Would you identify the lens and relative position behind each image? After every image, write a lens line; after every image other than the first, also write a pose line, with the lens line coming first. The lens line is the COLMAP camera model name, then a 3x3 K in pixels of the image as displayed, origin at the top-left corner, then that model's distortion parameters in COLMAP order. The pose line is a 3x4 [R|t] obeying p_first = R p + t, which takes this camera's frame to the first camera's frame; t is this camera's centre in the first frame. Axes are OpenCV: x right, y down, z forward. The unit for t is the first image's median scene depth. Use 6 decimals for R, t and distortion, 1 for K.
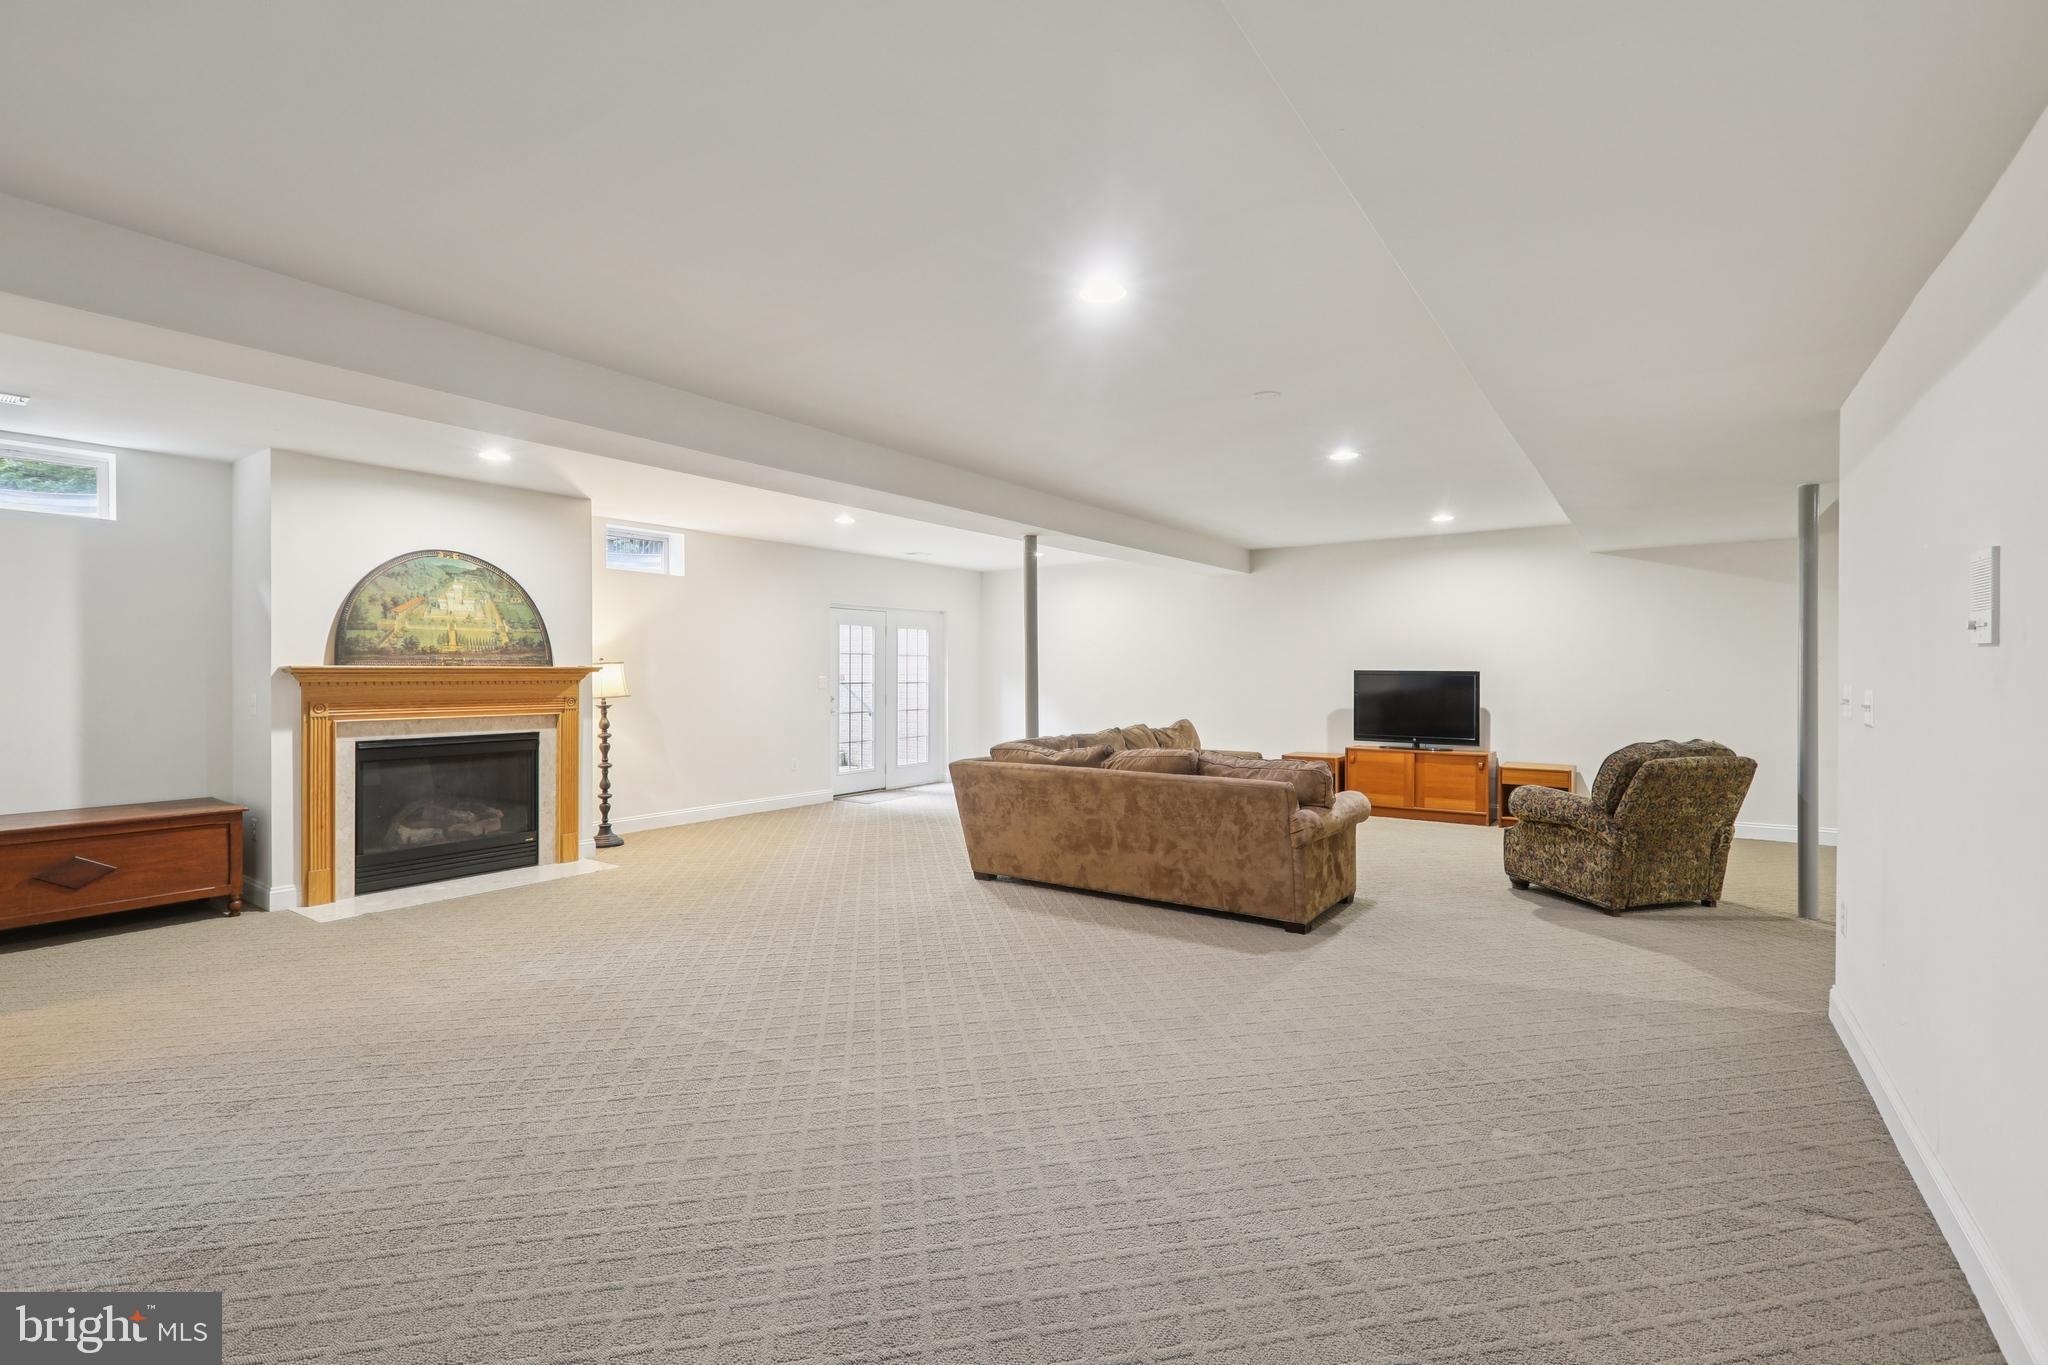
lens RADIAL K [[916.1, 0, 1019.4], [0, 916.1, 681.1], [0, 0, 1]] dist [0.001439, 0.000010]
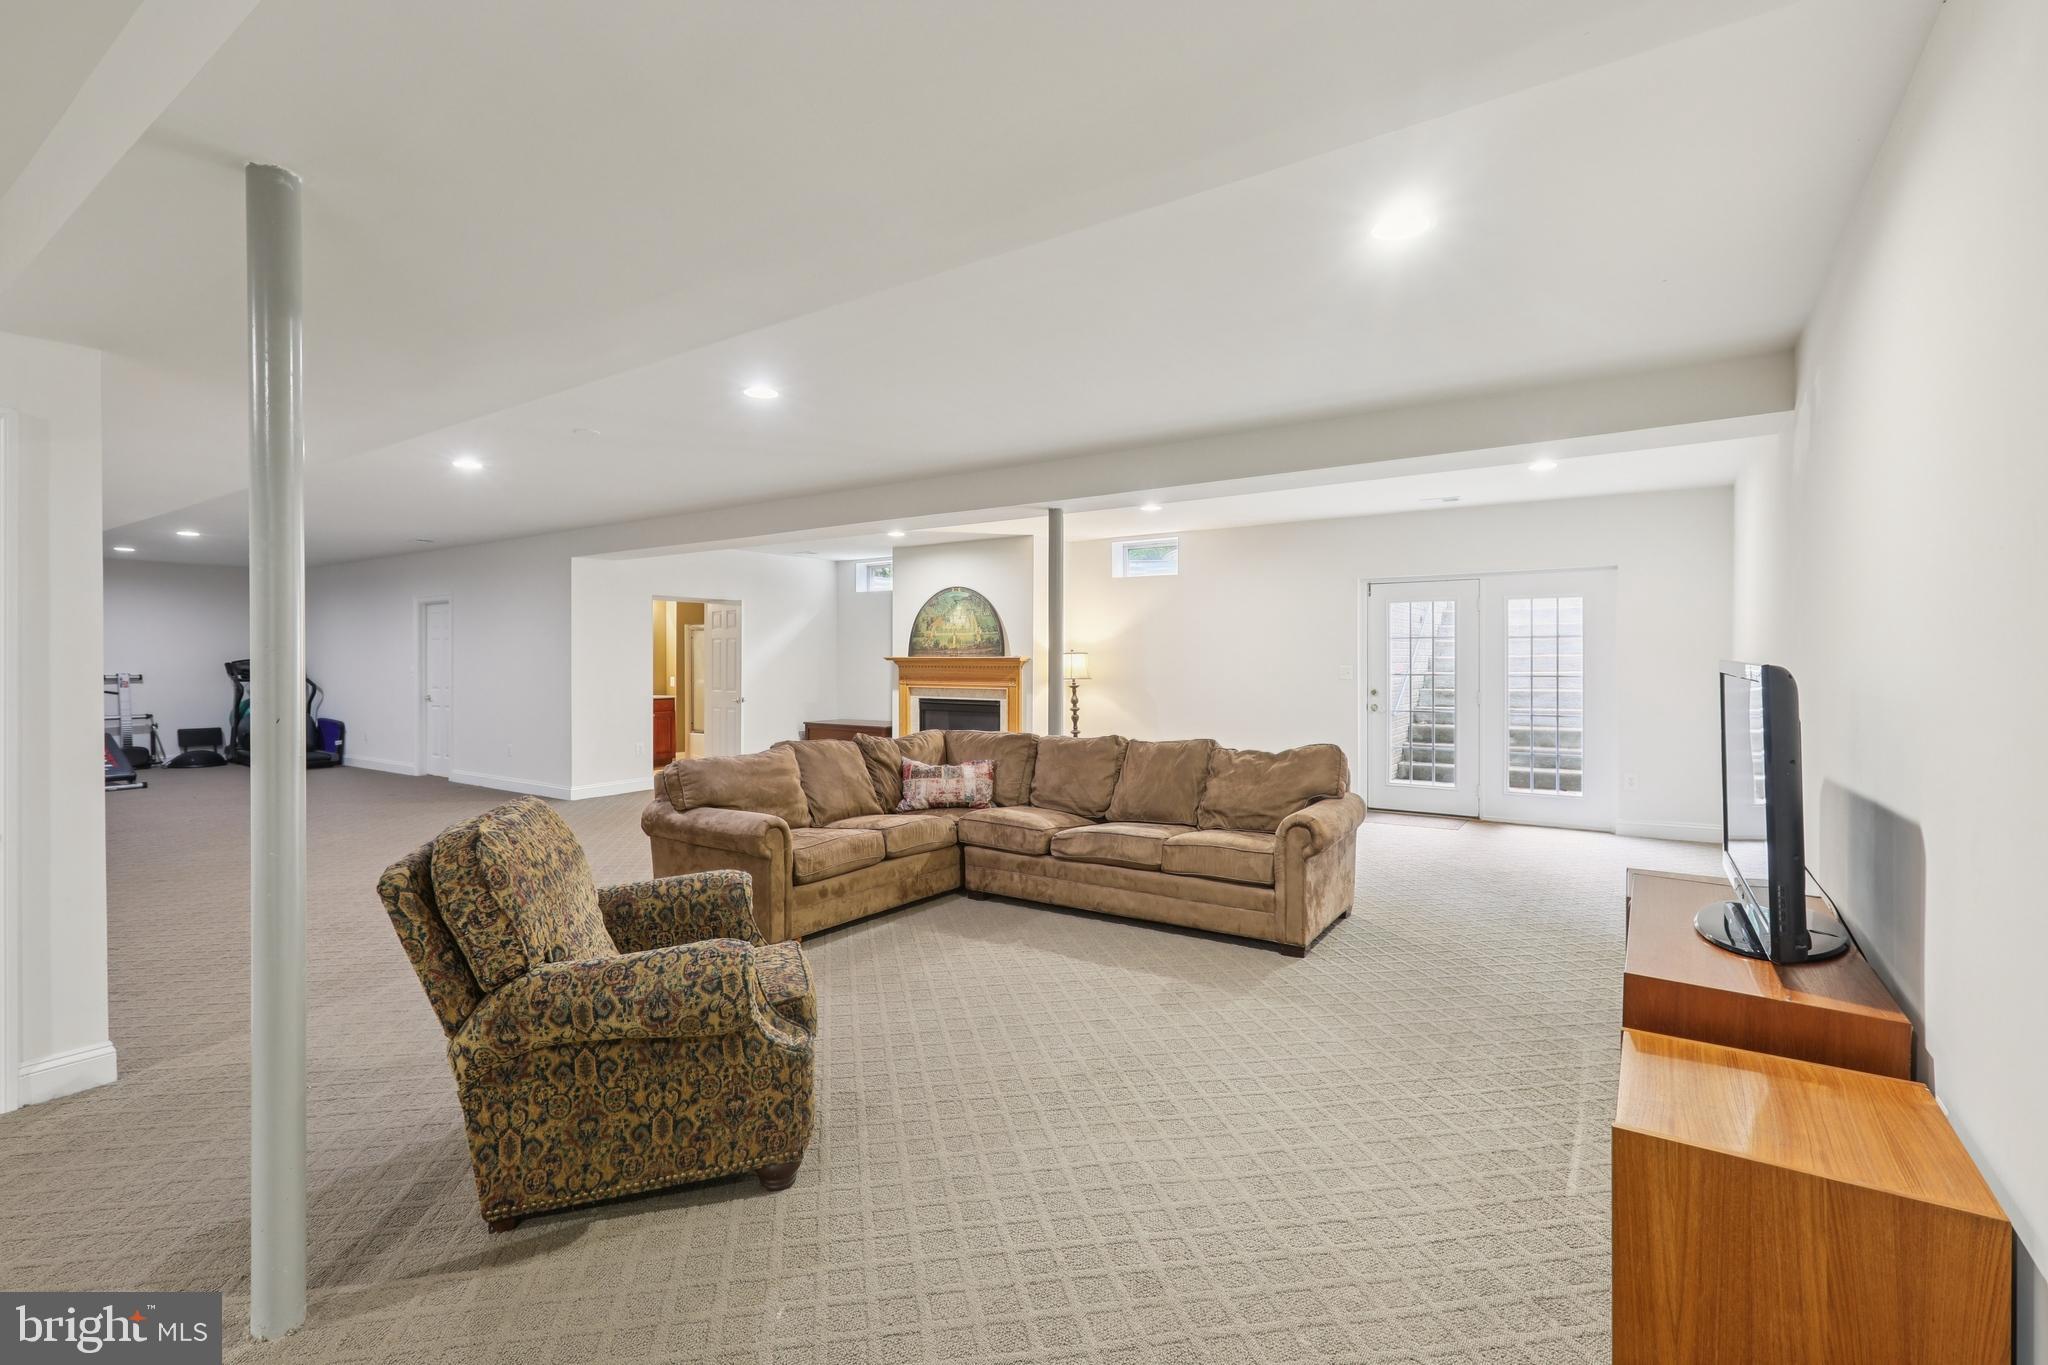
lens RADIAL K [[916.1, 0, 1018.5], [0, 916.1, 662.2], [0, 0, 1]] dist [0.001439, 0.000010]
pose [[0.021728, 0.006023, -0.999746, 0.976496], [-0.008362, 0.999948, 0.005843, -0.016018], [0.999729, 0.008233, 0.021777, 1.016170]]
